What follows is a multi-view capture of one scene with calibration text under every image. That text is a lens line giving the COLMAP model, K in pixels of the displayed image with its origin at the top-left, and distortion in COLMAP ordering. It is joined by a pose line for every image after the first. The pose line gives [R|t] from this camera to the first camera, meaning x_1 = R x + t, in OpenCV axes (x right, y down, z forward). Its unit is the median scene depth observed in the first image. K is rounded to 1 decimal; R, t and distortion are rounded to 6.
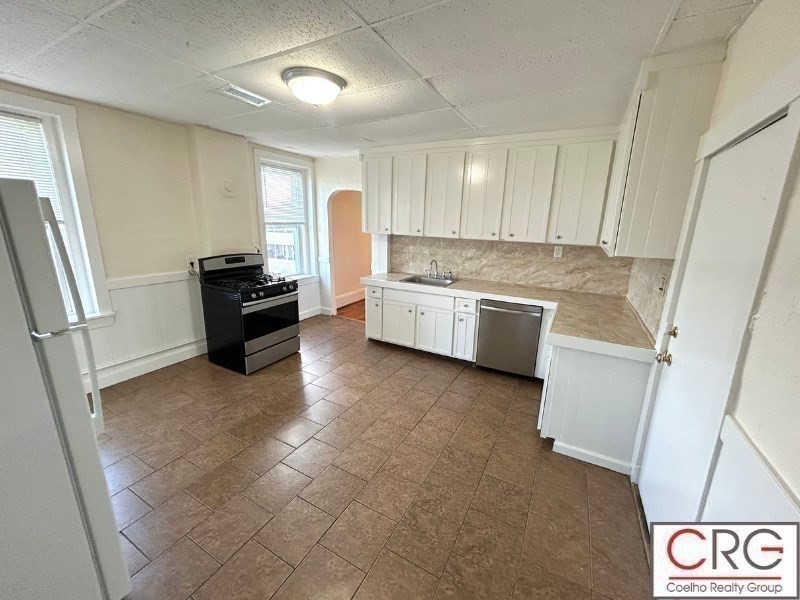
lens RADIAL K [[321.4, 0, 399.6], [0, 321.4, 299.2], [0, 0, 1]] dist [-0.001650, 0.000056]
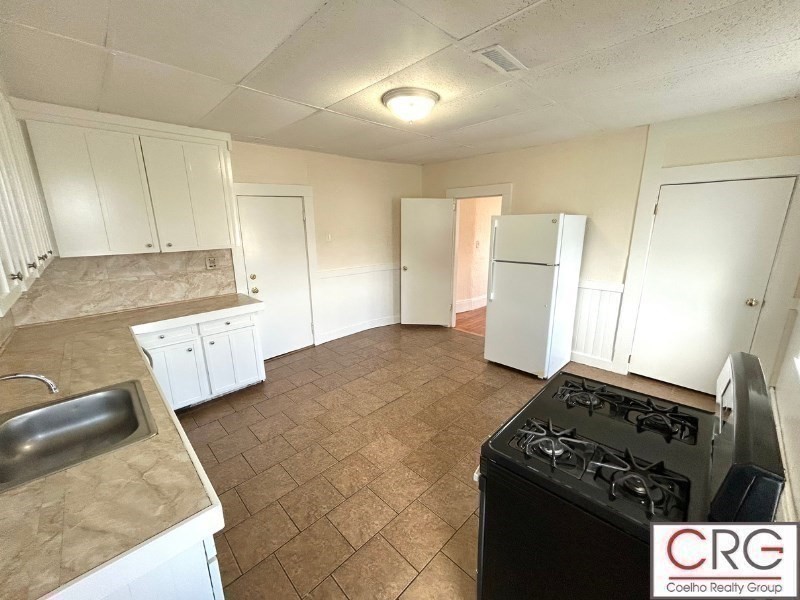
lens RADIAL K [[321.4, 0, 399.6], [0, 321.4, 299.2], [0, 0, 1]] dist [-0.001650, 0.000056]
pose [[-0.956054, -0.078267, 0.282550, -0.304101], [0.060296, 0.890622, 0.450728, -0.296251], [-0.286923, 0.447957, -0.846764, 1.154178]]
